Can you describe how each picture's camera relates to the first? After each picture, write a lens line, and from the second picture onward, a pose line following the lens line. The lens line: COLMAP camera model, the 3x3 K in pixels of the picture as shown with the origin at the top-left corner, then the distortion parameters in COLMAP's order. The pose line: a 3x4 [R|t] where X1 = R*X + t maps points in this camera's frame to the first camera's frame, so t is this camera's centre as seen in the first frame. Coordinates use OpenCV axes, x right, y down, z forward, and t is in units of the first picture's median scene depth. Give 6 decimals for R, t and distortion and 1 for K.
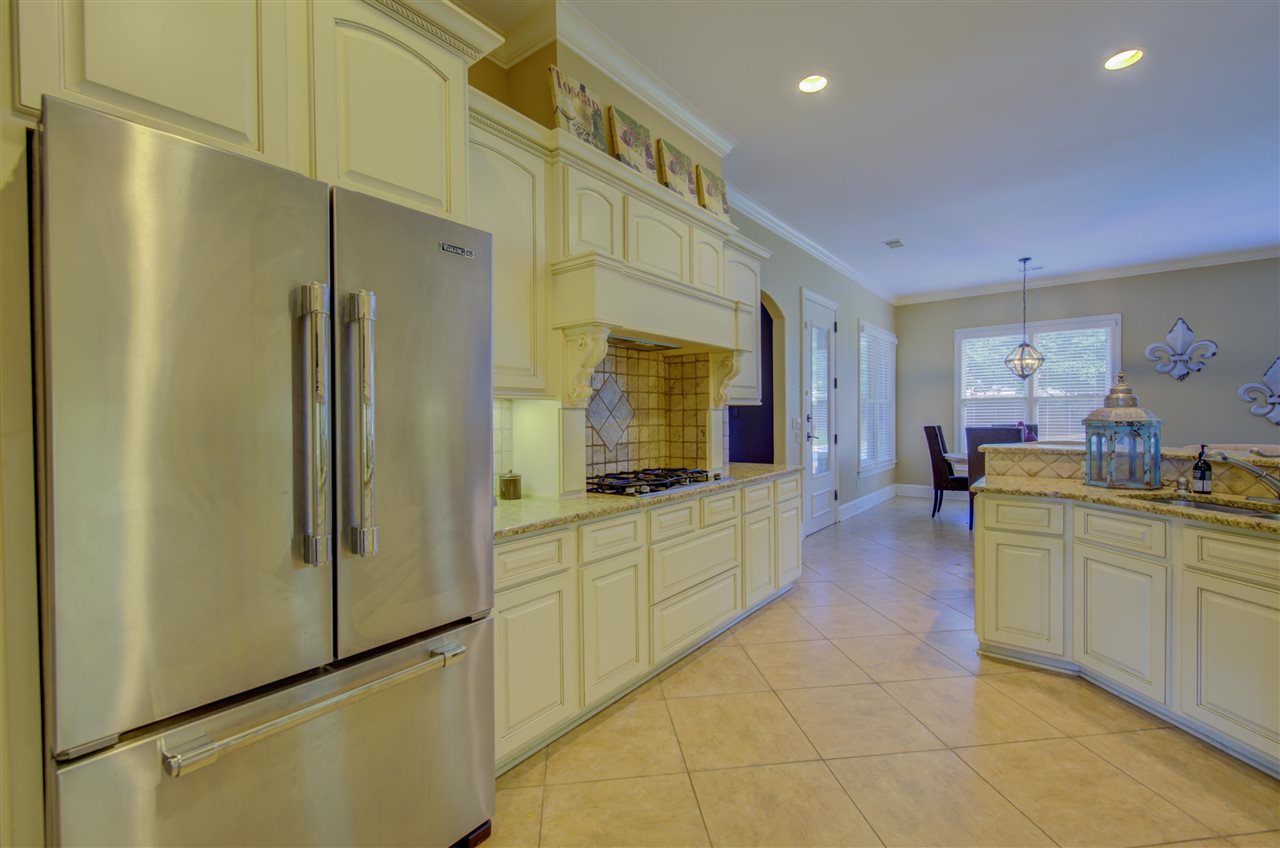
lens RADIAL K [[537.5, 0, 642.4], [0, 537.5, 419.0], [0, 0, 1]] dist [-0.000996, 0.000242]
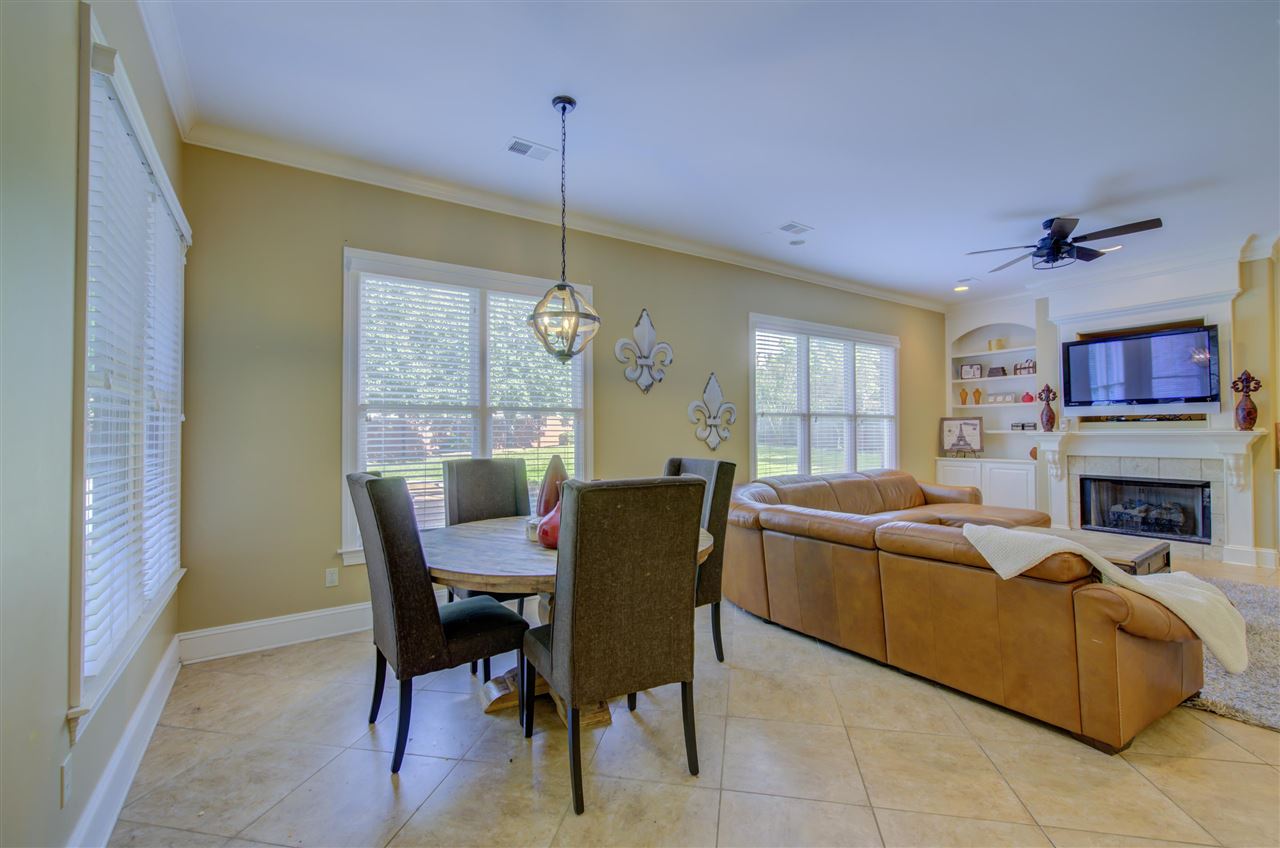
lens RADIAL K [[537.5, 0, 640.2], [0, 537.5, 419.2], [0, 0, 1]] dist [-0.000996, 0.000242]
pose [[0.301643, 0.032533, 0.952866, 0.296369], [0.006002, 0.999333, -0.036020, -0.008344], [-0.953402, 0.016585, 0.301247, 0.785570]]
